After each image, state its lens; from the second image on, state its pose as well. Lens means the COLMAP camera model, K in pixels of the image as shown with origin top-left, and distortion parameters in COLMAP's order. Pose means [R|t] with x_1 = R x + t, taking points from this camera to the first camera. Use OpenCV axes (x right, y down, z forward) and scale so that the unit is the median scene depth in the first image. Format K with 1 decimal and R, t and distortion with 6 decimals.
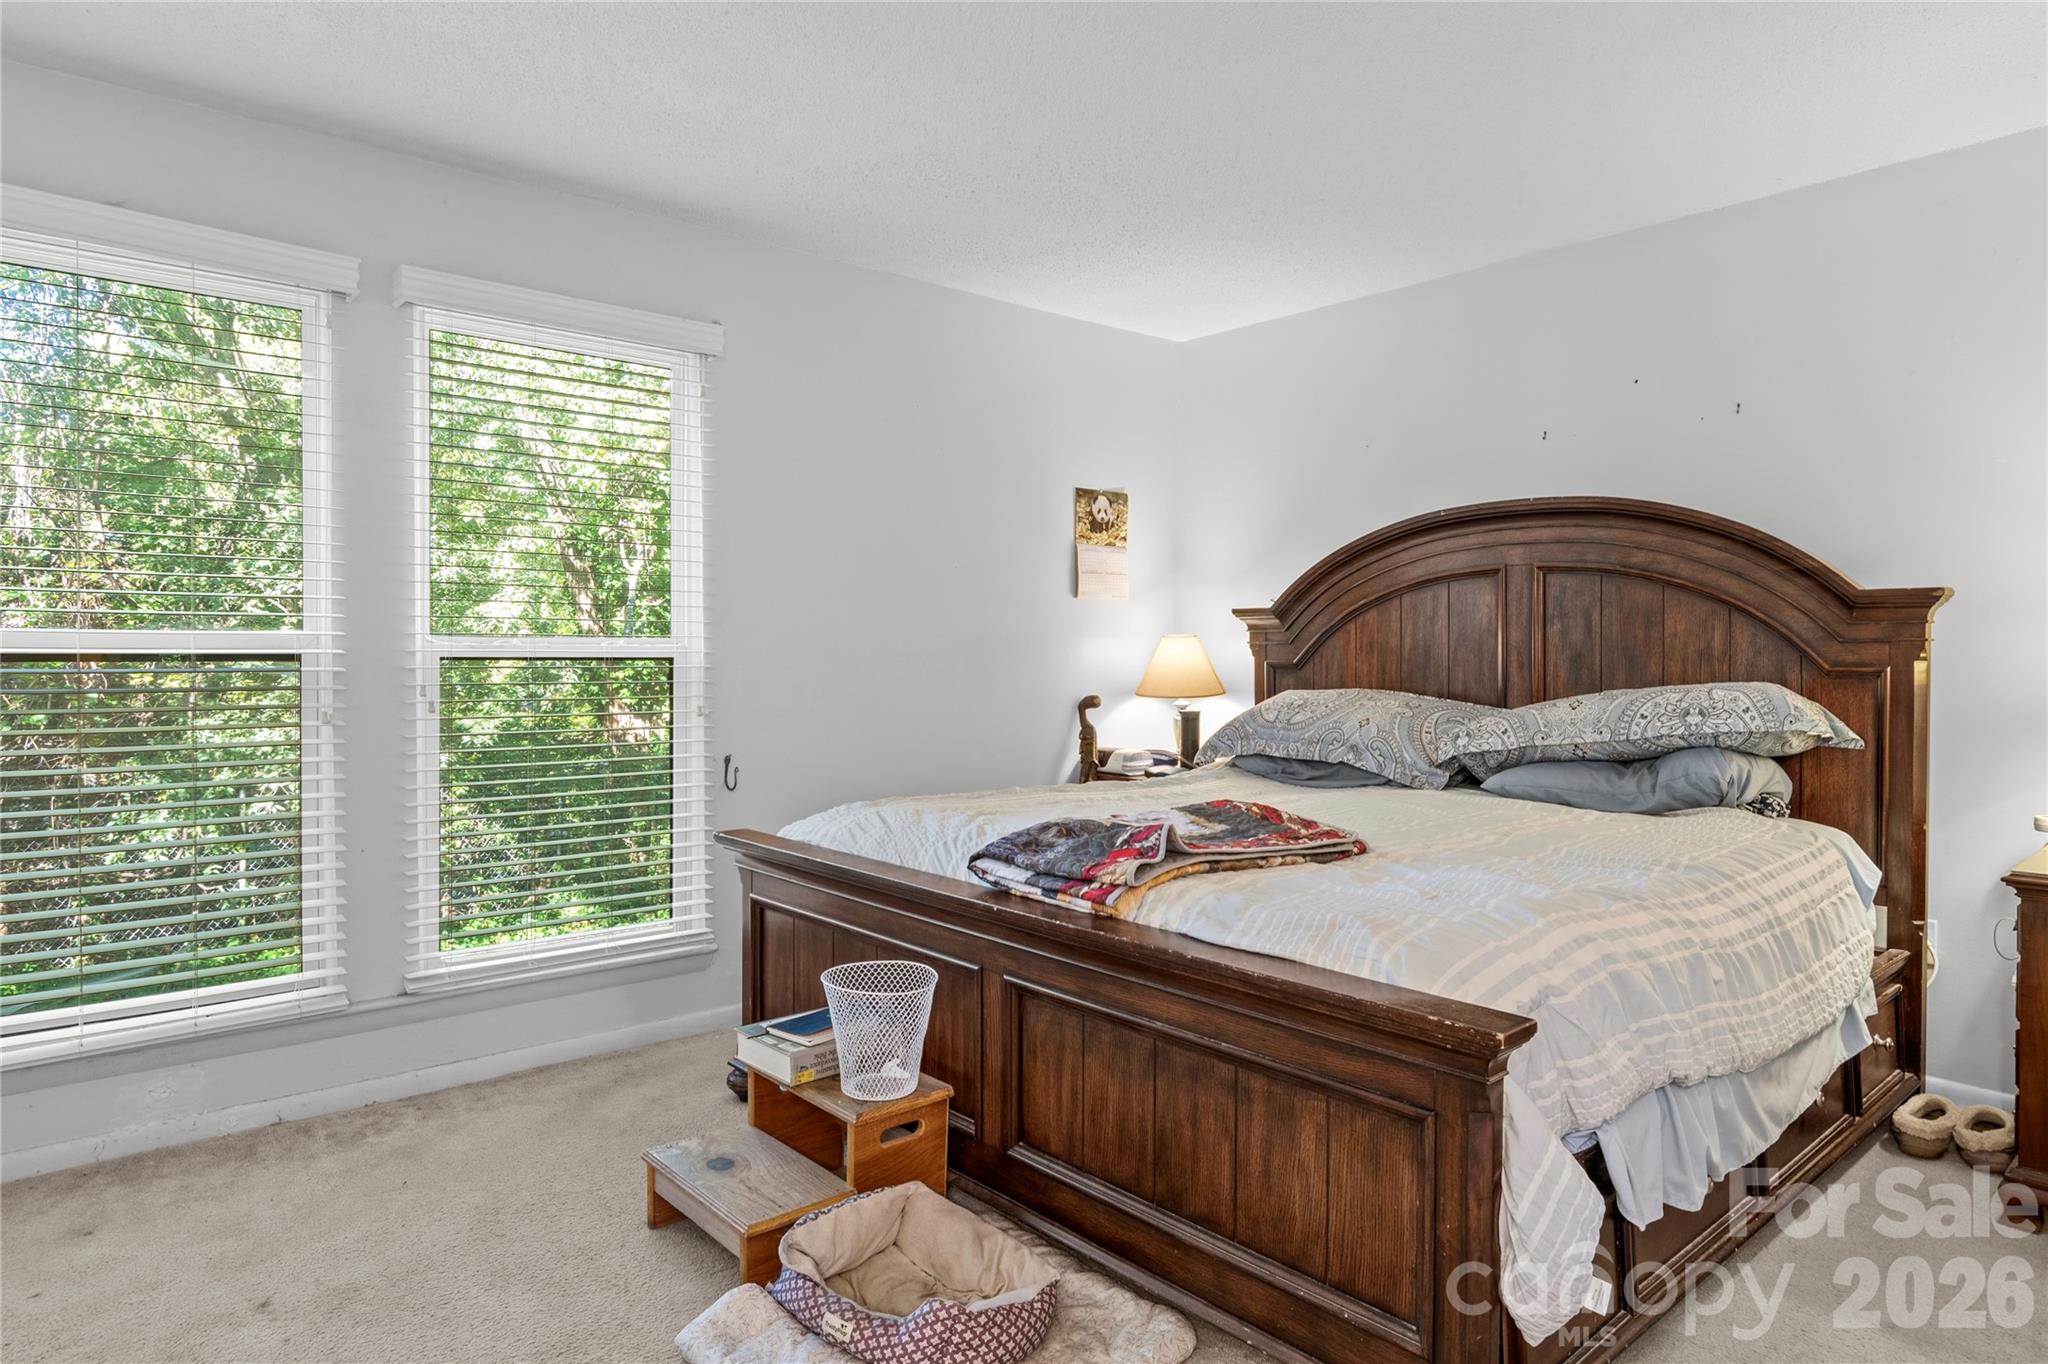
lens RADIAL K [[1194.8, 0, 1019.8], [0, 1194.8, 652.3], [0, 0, 1]] dist [0.002944, -0.010958]
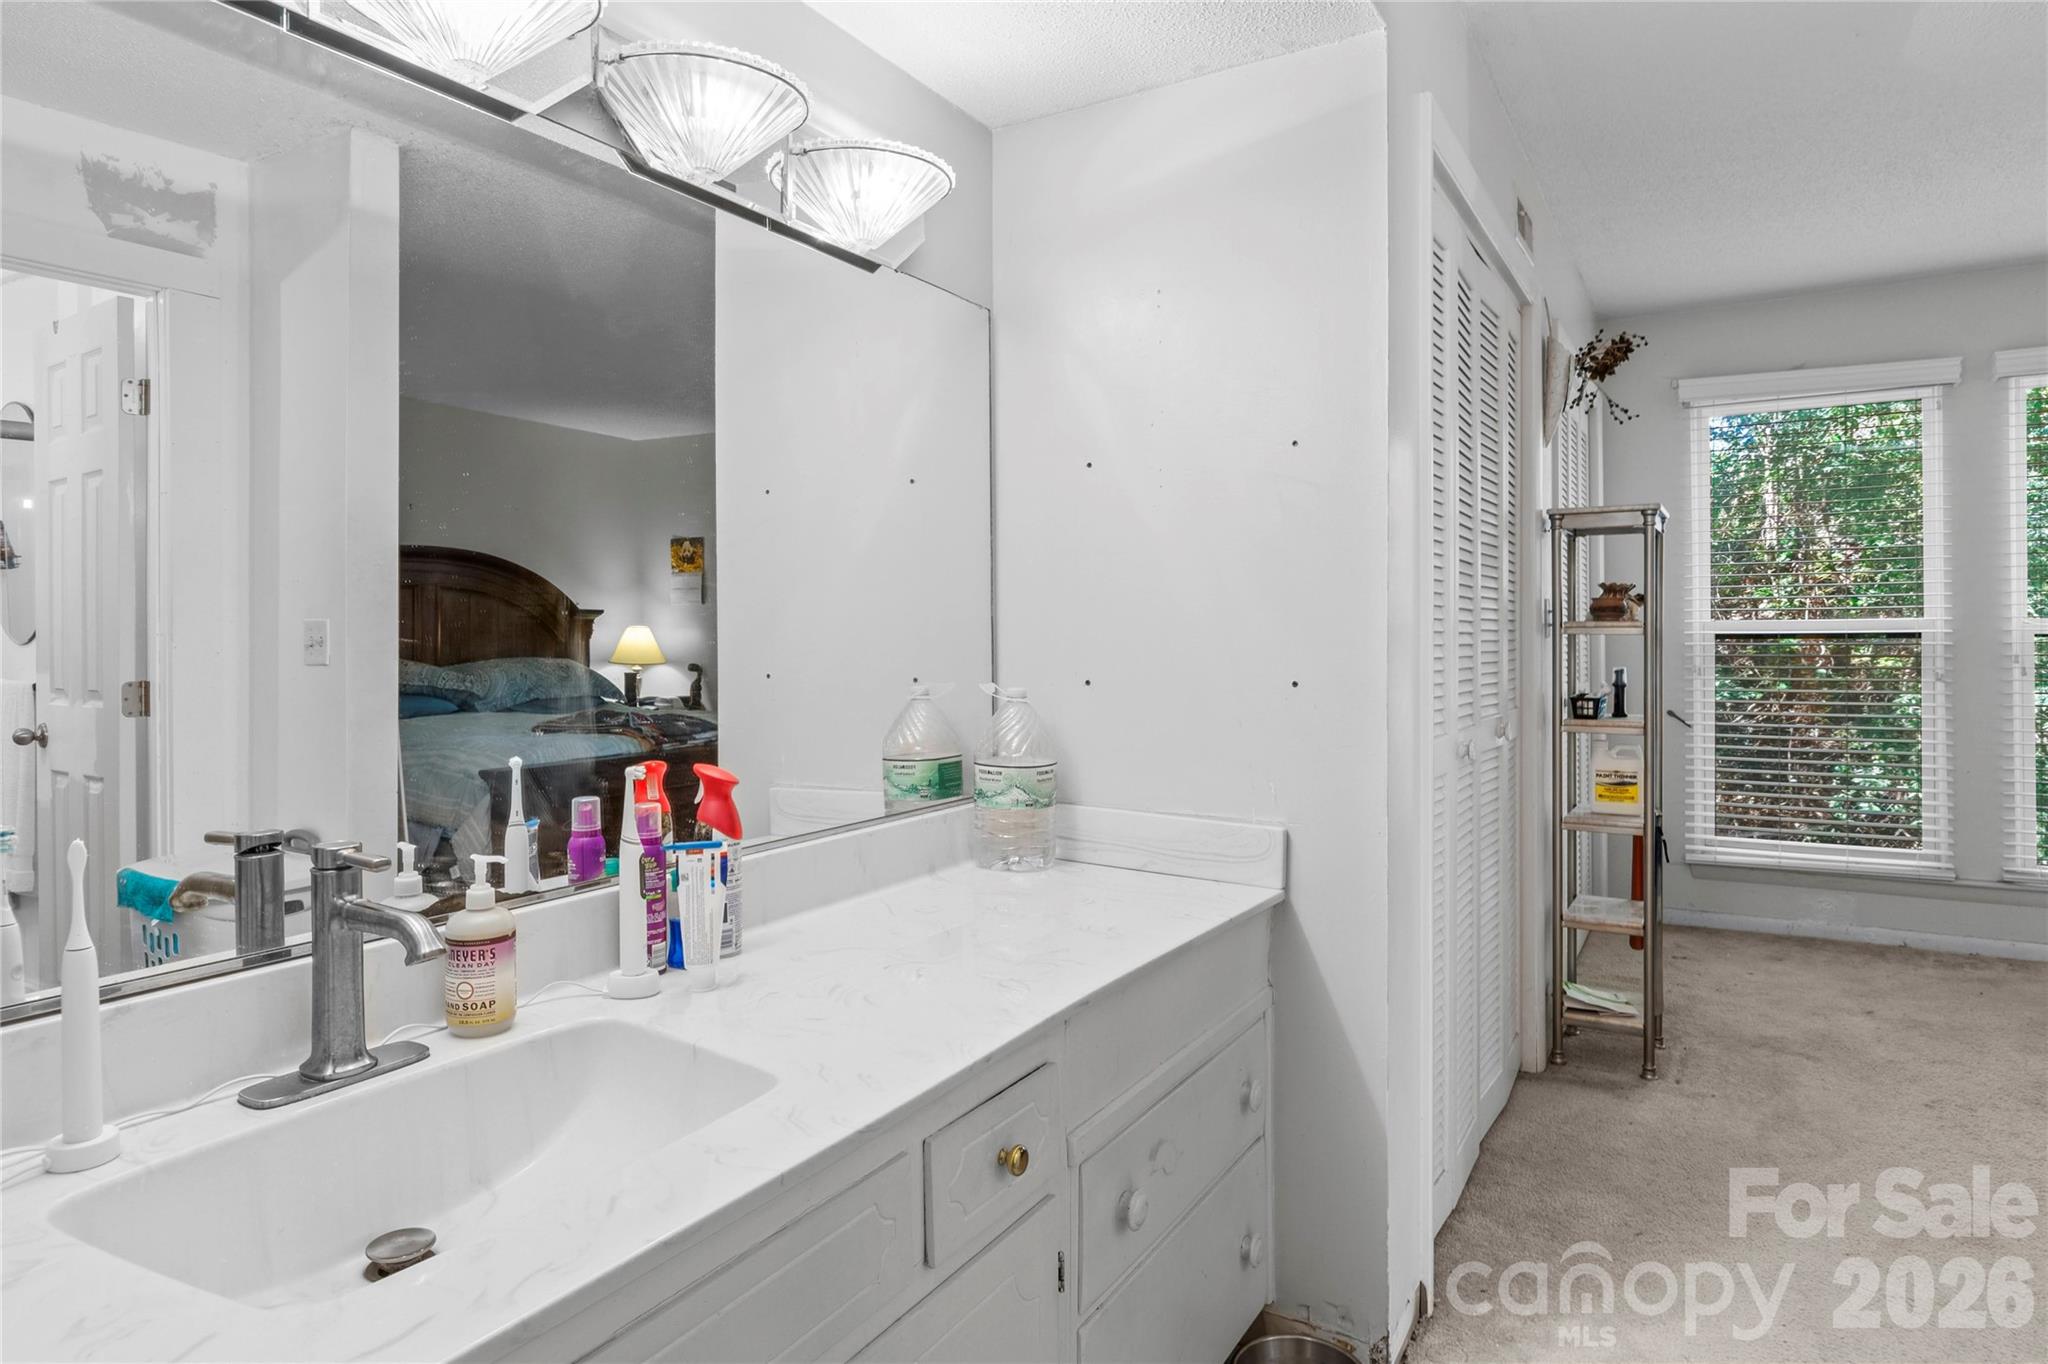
lens RADIAL K [[1194.8, 0, 1019.8], [0, 1194.8, 652.3], [0, 0, 1]] dist [0.002944, -0.010958]
pose [[0.298930, 0.007569, -0.954245, 0.441840], [0.002537, 0.999959, 0.008726, 0.009367], [0.954272, -0.005030, 0.298899, -0.473460]]
